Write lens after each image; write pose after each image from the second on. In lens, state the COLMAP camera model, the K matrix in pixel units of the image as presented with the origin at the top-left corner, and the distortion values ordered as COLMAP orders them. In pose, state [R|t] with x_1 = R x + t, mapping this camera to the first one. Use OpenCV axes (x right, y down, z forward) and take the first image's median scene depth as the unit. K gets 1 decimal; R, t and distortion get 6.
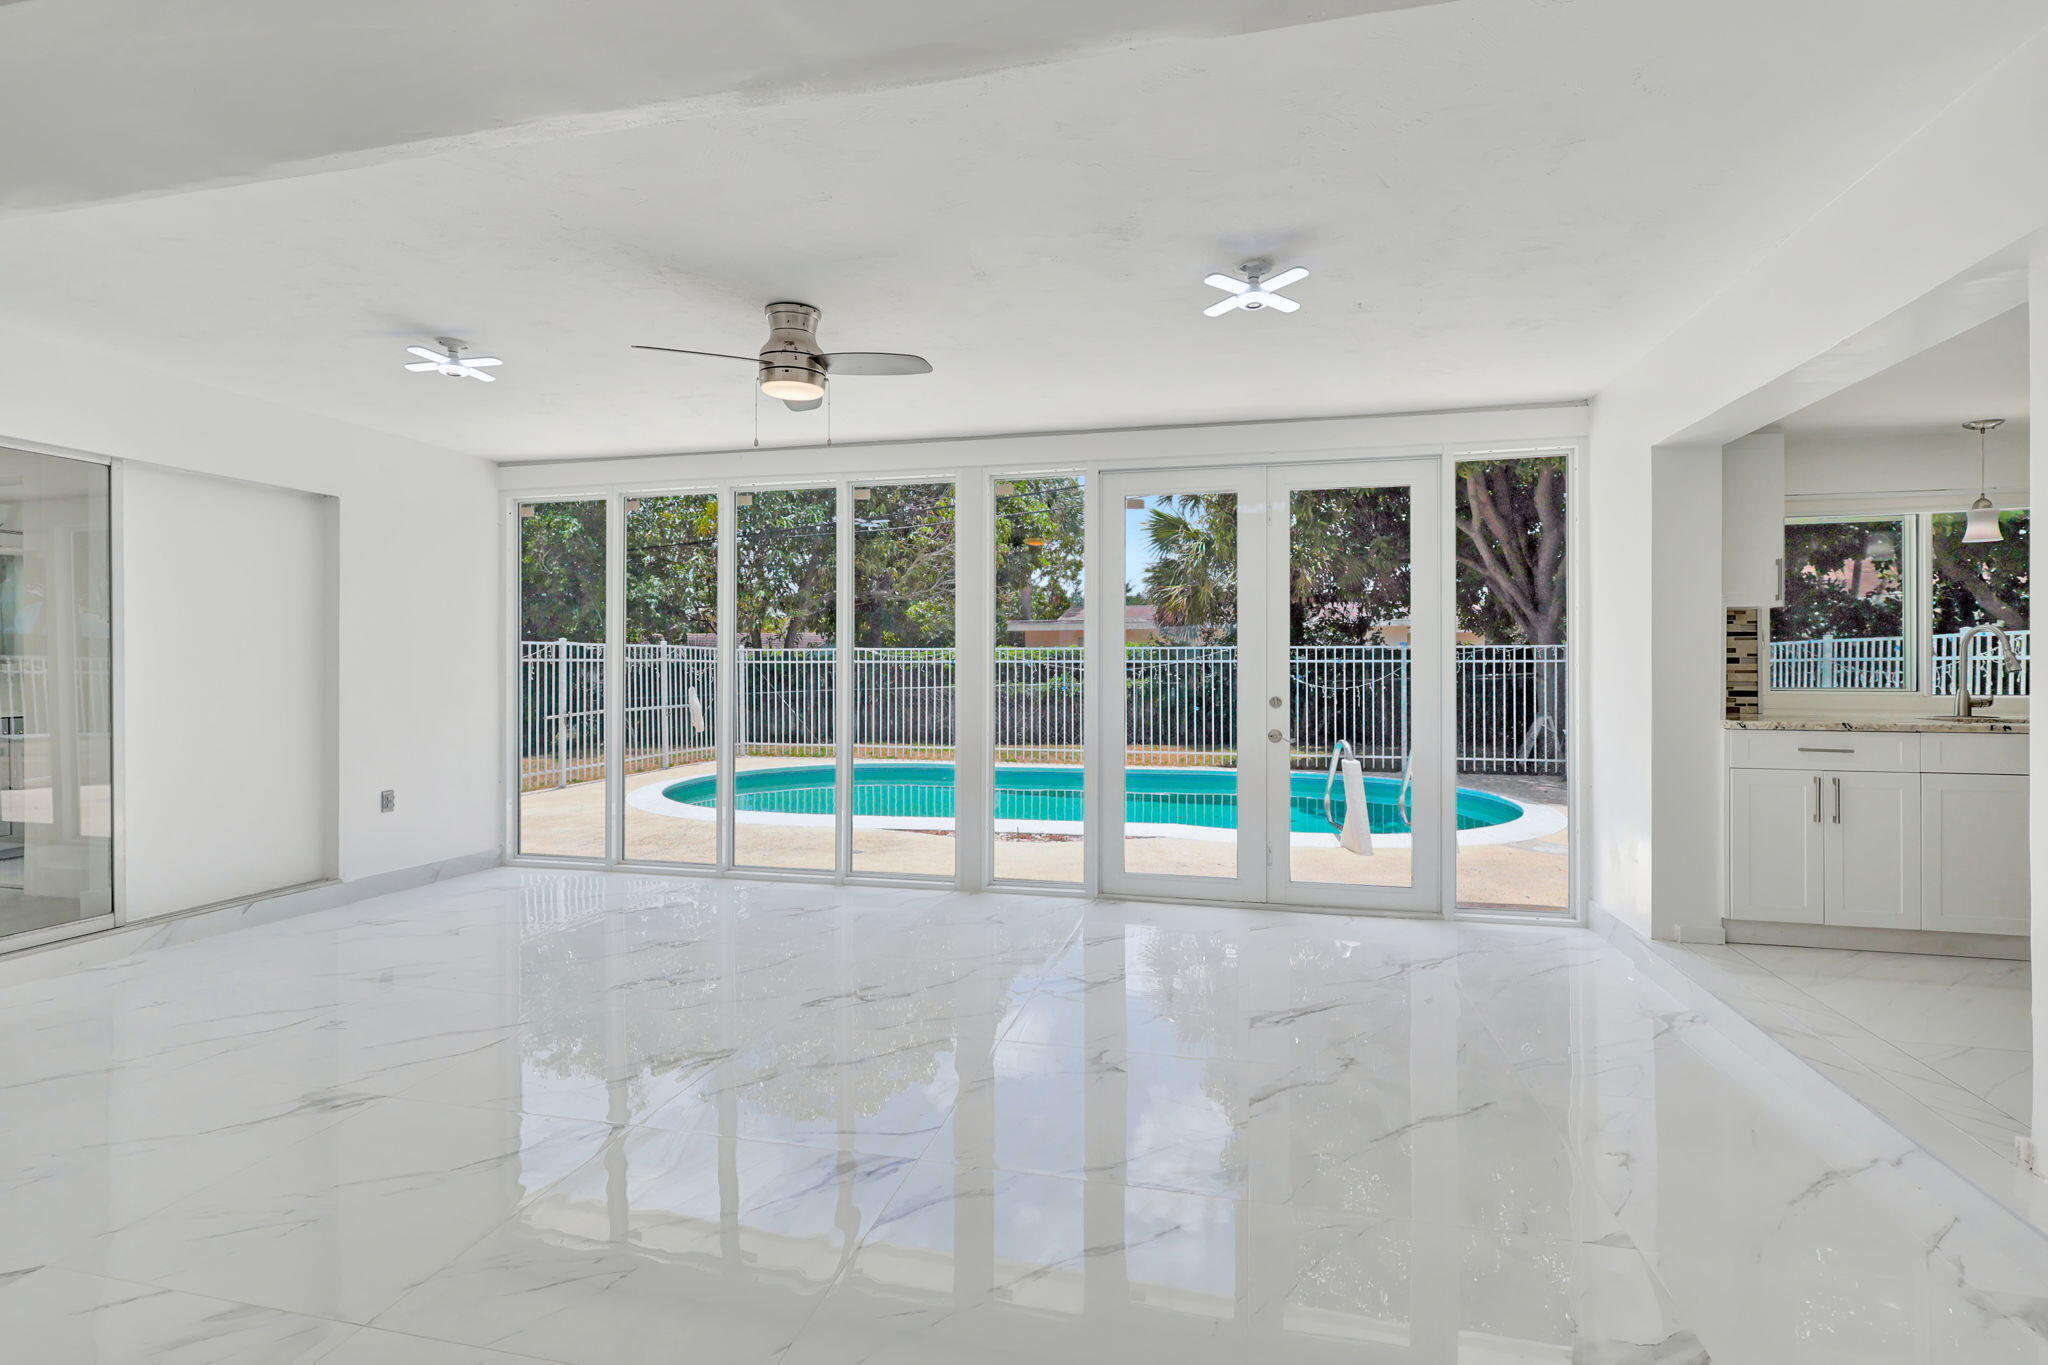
lens RADIAL K [[950.2, 0, 1030.1], [0, 950.2, 660.1], [0, 0, 1]] dist [0.001153, -0.000216]
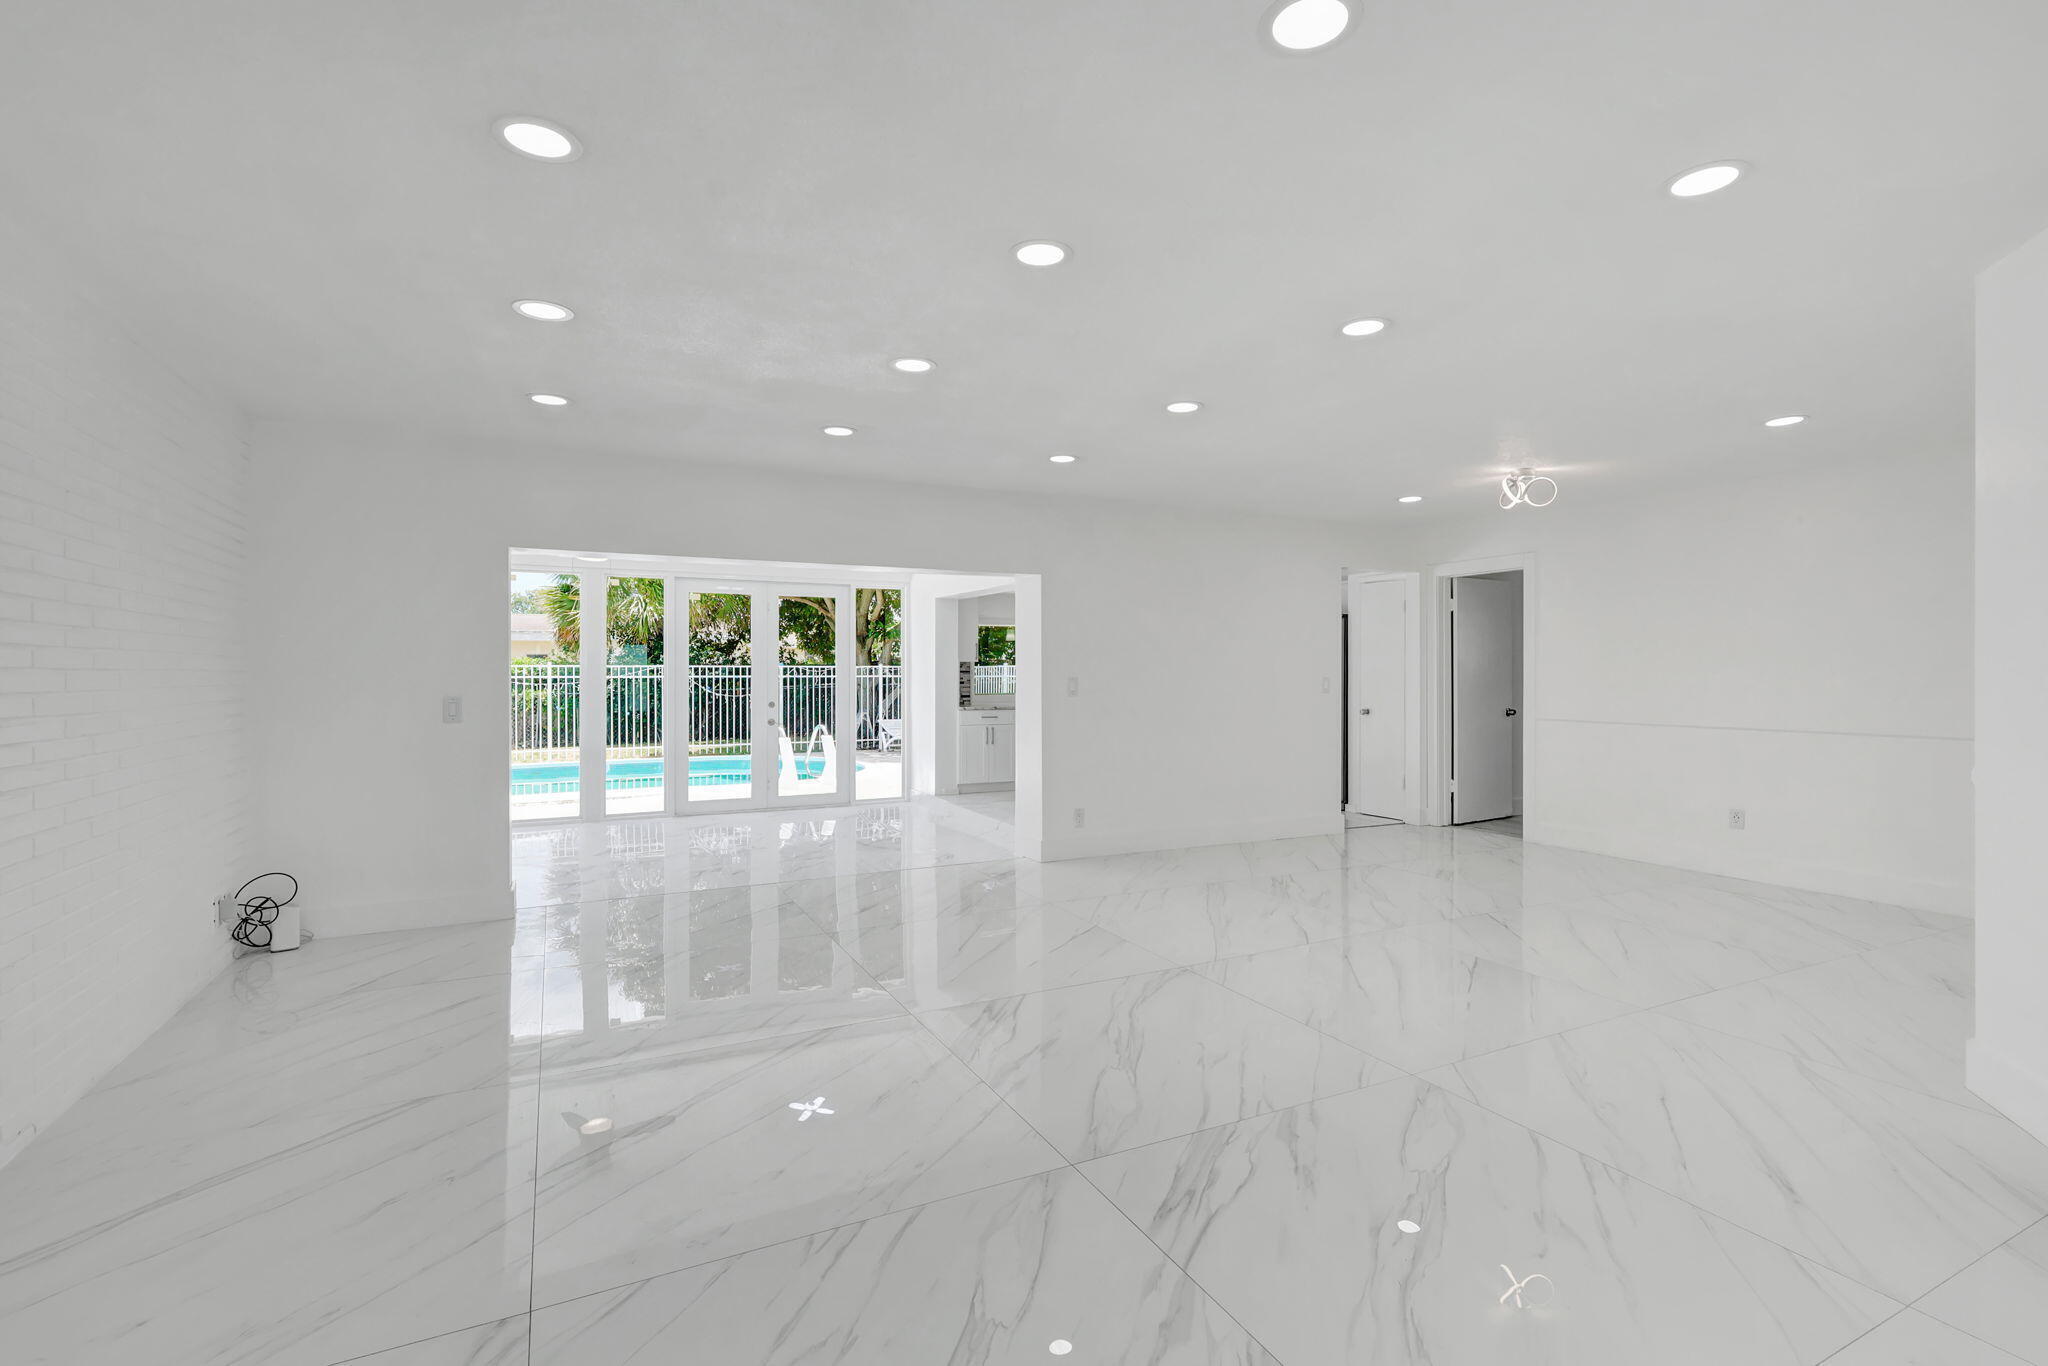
lens RADIAL K [[944.4, 0, 1027.3], [0, 944.4, 685.1], [0, 0, 1]] dist [-0.000729, -0.000263]
pose [[0.765325, -0.011125, 0.643548, -0.545798], [-0.002167, 0.999800, 0.019860, -0.032949], [-0.643641, -0.016594, 0.765148, -0.758526]]
